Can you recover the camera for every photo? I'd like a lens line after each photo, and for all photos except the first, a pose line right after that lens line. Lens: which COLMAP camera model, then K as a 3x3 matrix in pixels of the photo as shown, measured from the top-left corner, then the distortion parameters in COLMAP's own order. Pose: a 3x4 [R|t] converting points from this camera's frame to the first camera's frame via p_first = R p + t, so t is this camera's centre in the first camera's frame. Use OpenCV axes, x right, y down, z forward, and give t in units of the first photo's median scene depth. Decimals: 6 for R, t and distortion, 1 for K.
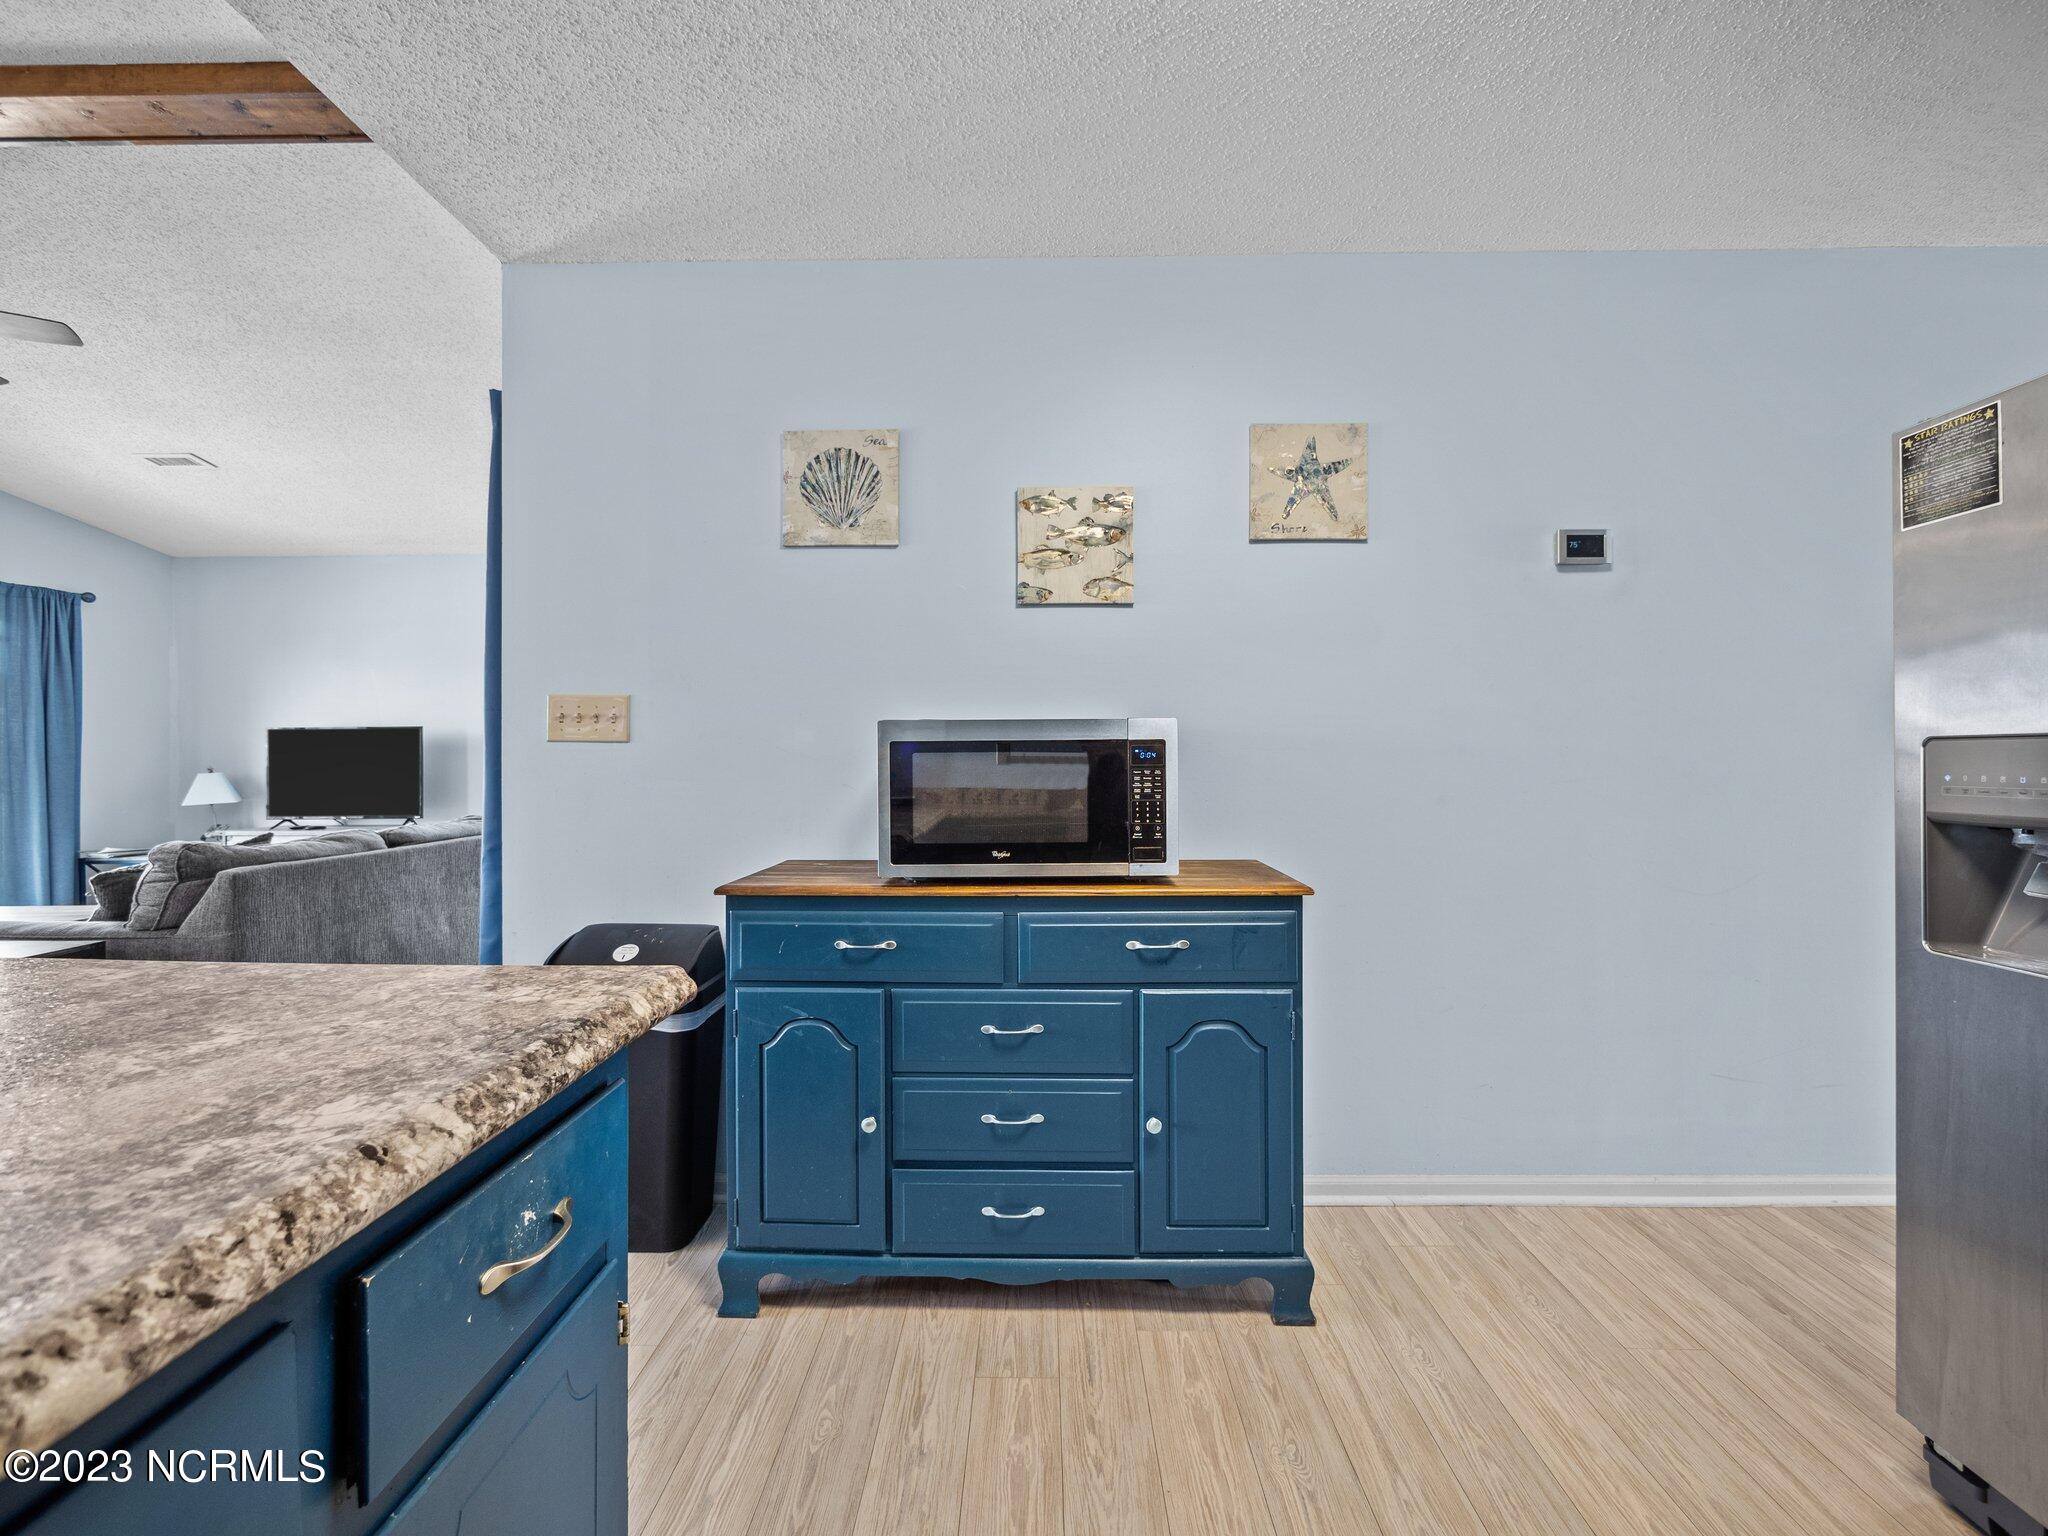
lens RADIAL K [[874.4, 0, 1029.9], [0, 874.4, 757.2], [0, 0, 1]] dist [-0.003772, -0.000564]
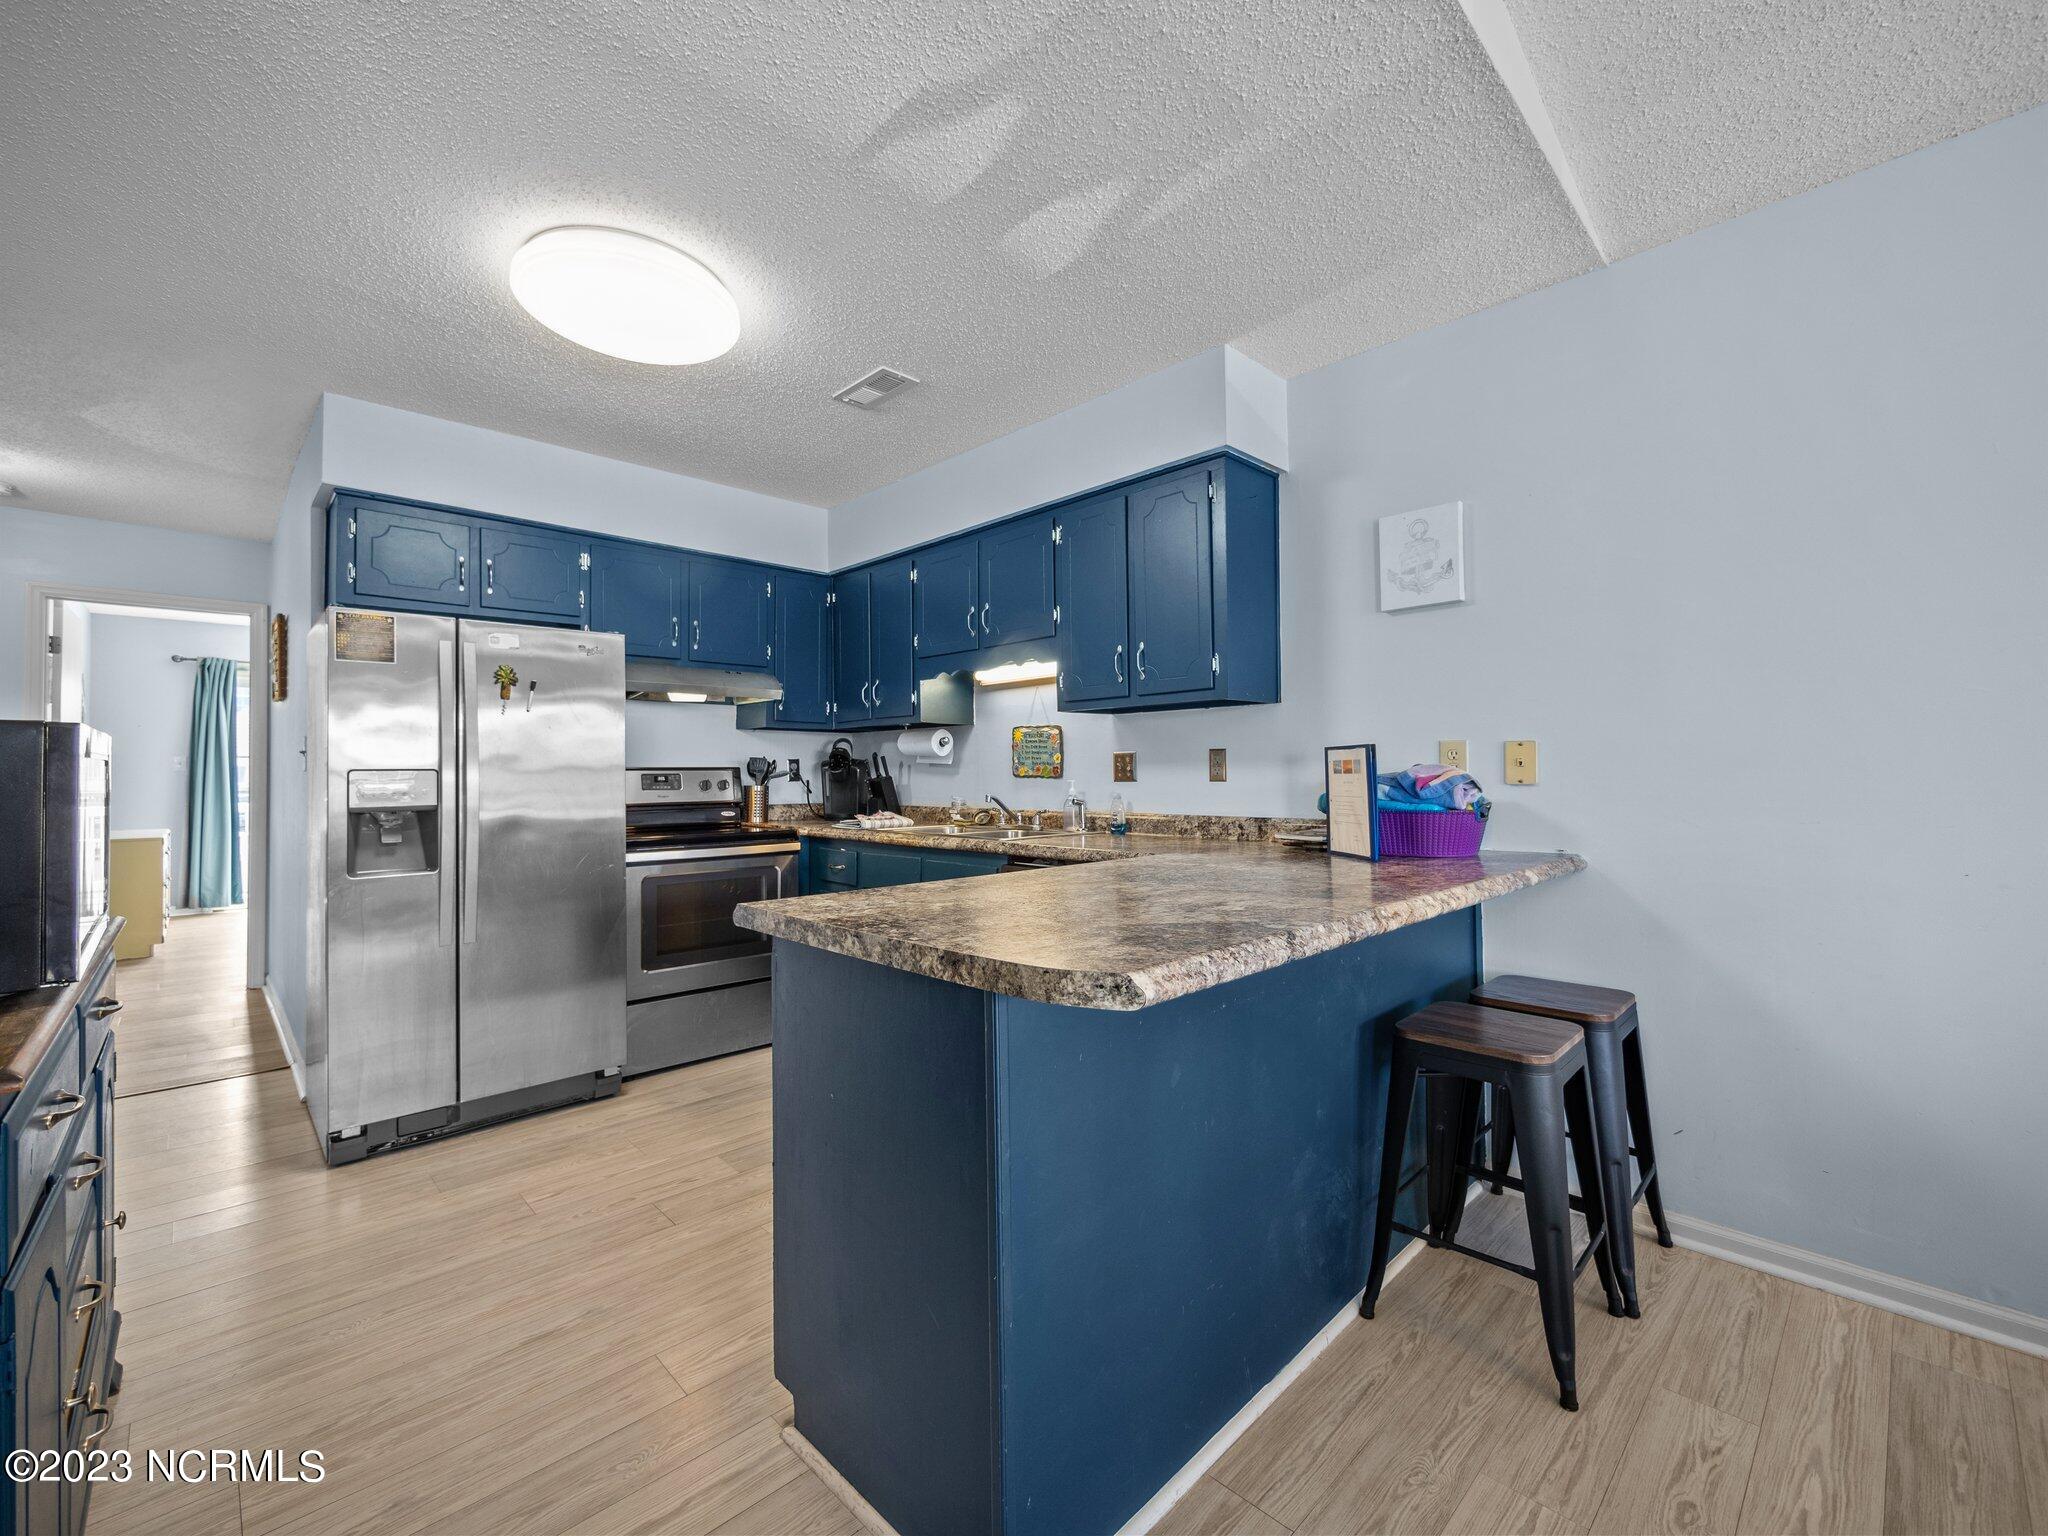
lens RADIAL K [[863.1, 0, 1028.0], [0, 863.1, 756.3], [0, 0, 1]] dist [-0.004614, 0.000036]
pose [[-0.704687, 0.019428, 0.709252, -1.450779], [0.007623, 0.999775, -0.019812, -0.002721], [-0.709477, -0.008554, -0.704677, 1.311505]]
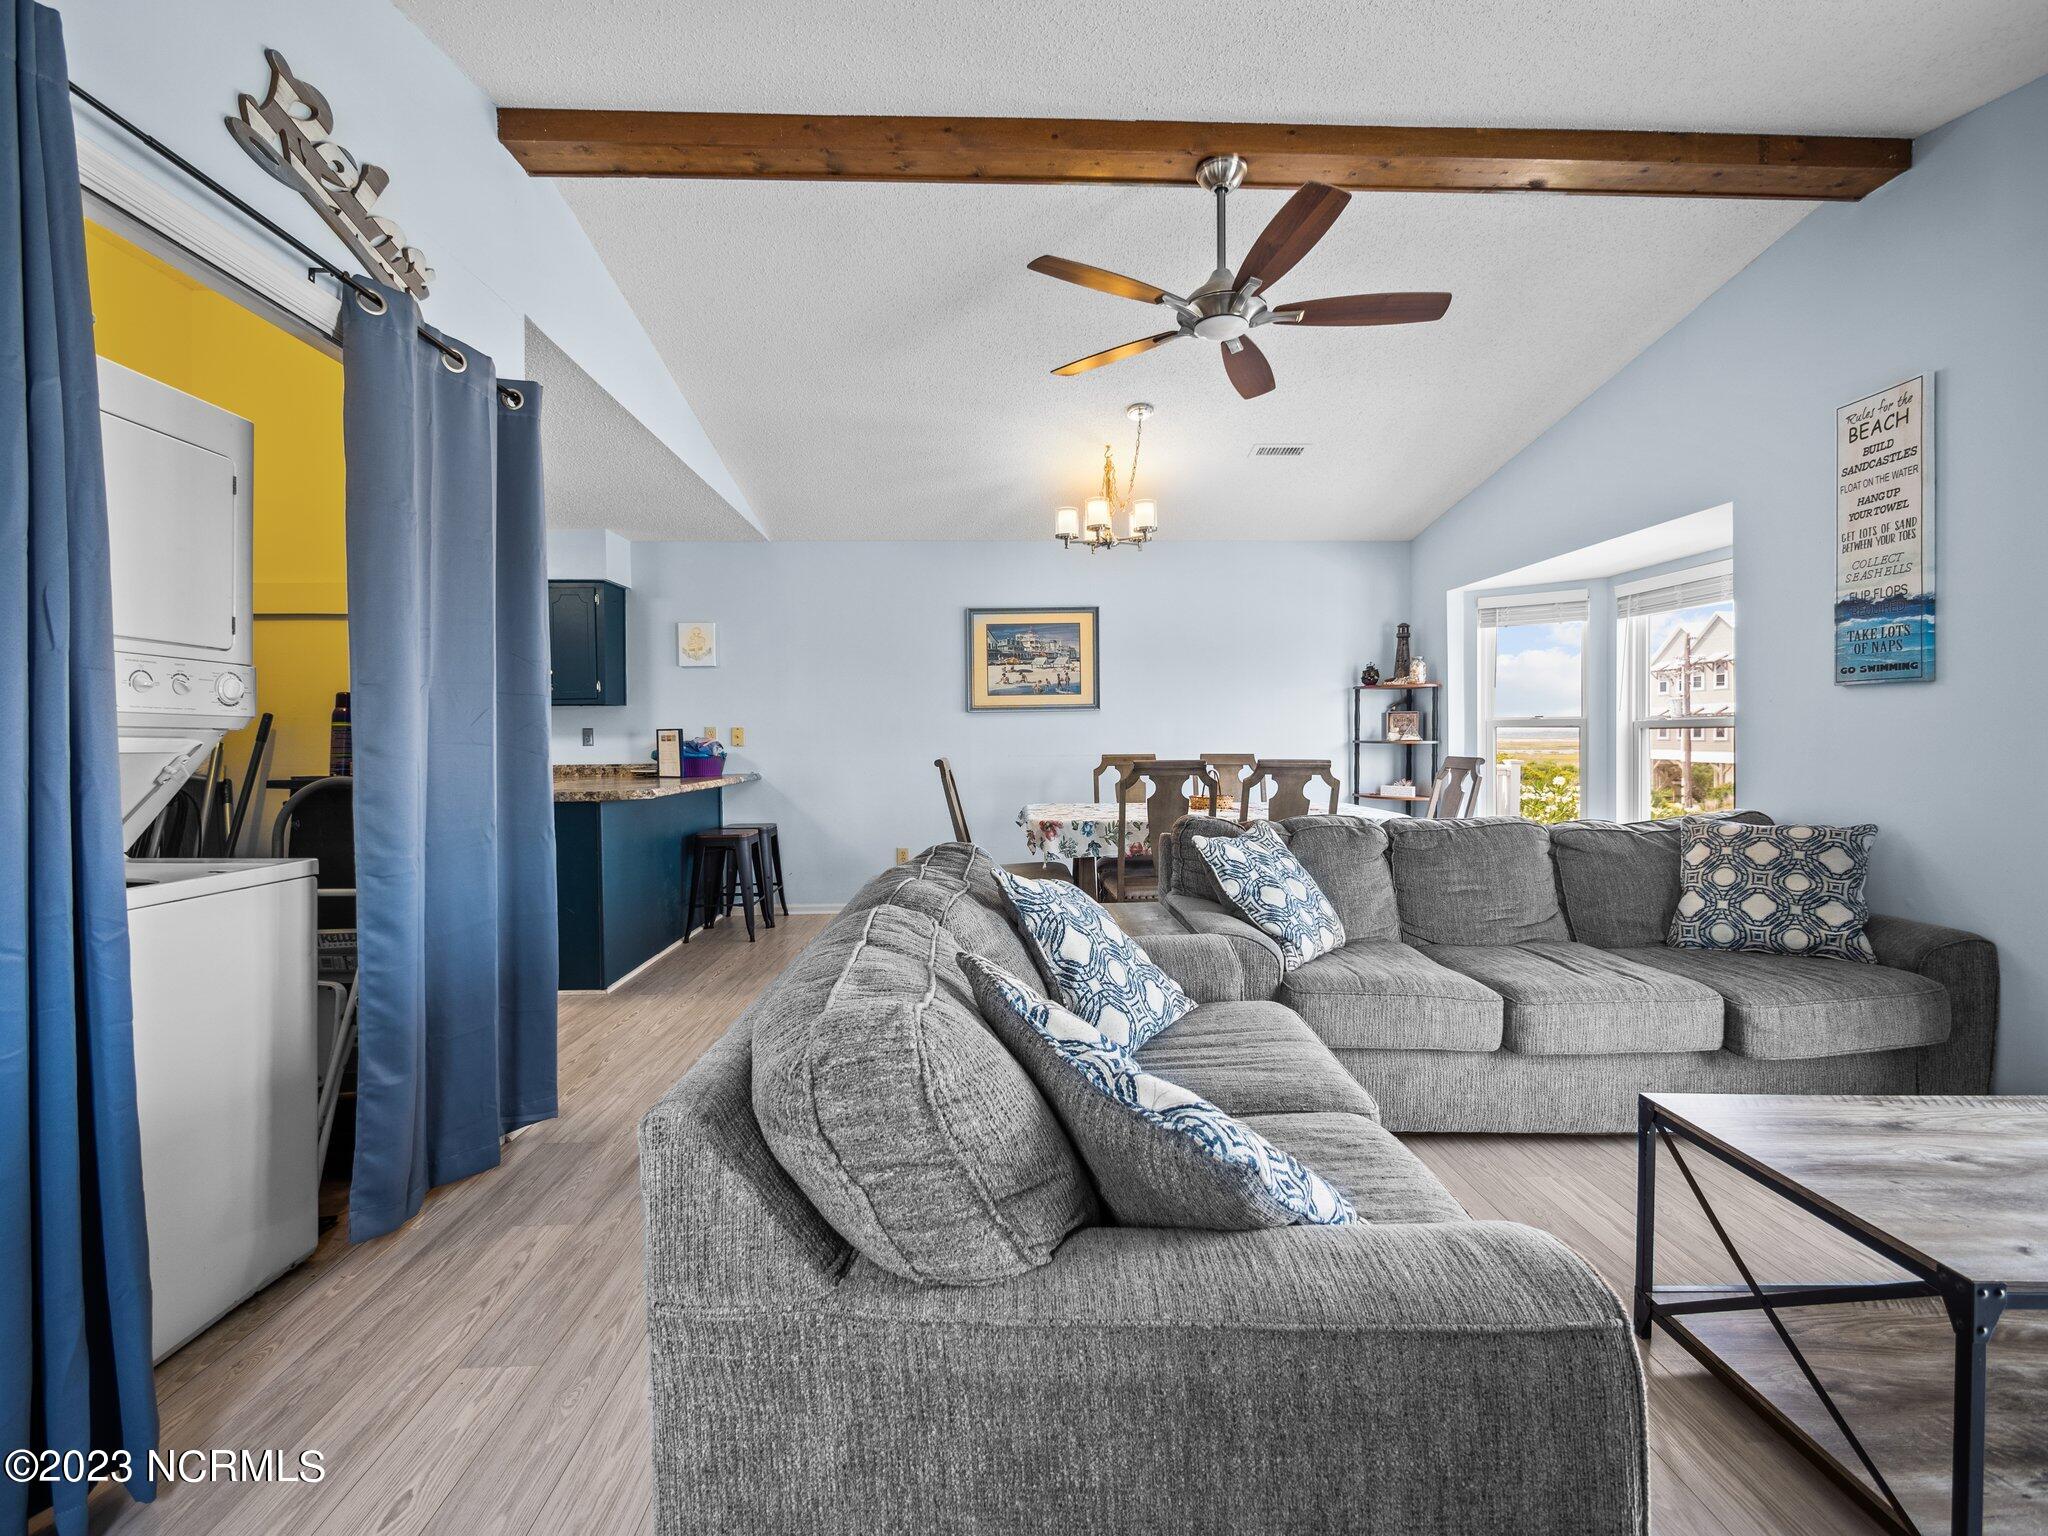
lens RADIAL K [[912.1, 0, 1026.1], [0, 912.1, 749.8], [0, 0, 1]] dist [-0.002149, 0.000347]
pose [[-0.998954, 0.008835, -0.044861, -2.150023], [0.008235, 0.999874, 0.013543, -0.001072], [0.044975, 0.013159, -0.998901, 3.990541]]
